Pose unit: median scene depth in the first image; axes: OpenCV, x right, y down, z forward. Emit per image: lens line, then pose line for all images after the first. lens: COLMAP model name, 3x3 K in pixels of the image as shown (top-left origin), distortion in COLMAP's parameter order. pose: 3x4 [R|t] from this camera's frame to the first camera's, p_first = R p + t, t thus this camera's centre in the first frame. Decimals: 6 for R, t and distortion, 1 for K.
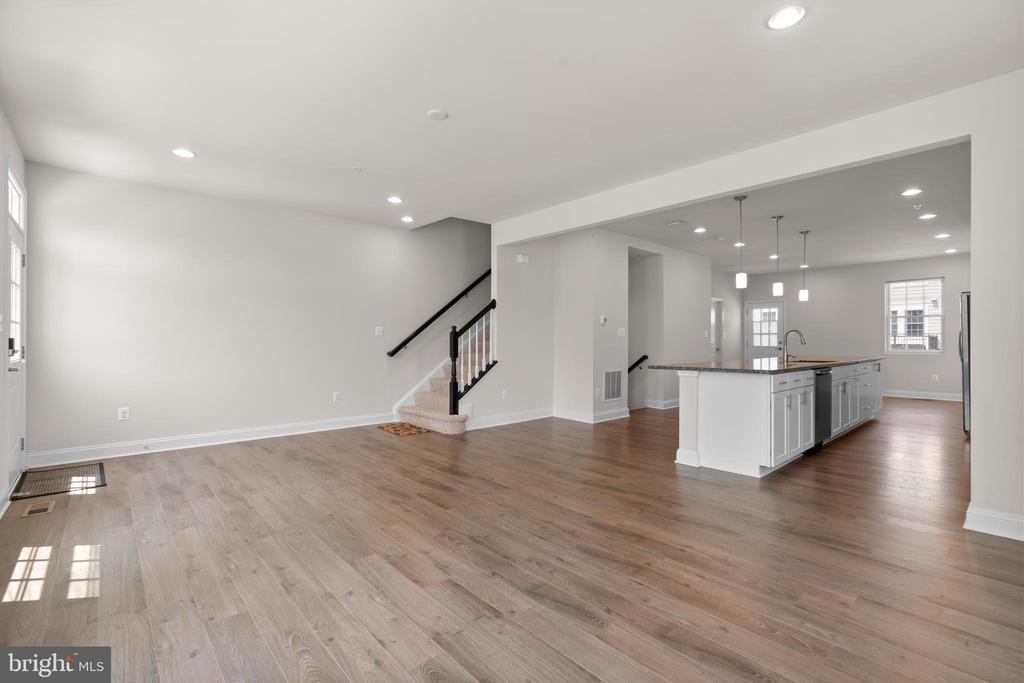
lens RADIAL K [[462.0, 0, 515.1], [0, 462.0, 350.9], [0, 0, 1]] dist [-0.016568, 0.003034]
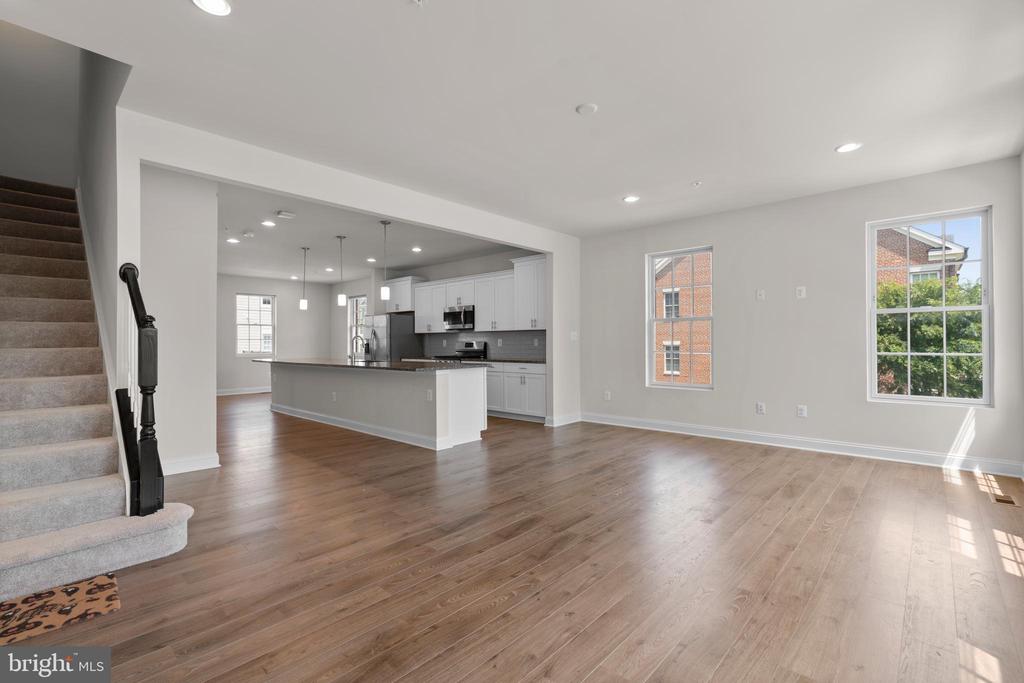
lens RADIAL K [[462.0, 0, 515.2], [0, 462.0, 335.5], [0, 0, 1]] dist [-0.016568, 0.003034]
pose [[-0.100430, 0.015830, 0.994818, -1.062255], [0.028834, 0.999500, -0.012994, -0.029776], [-0.994526, 0.027379, -0.100836, 1.192457]]
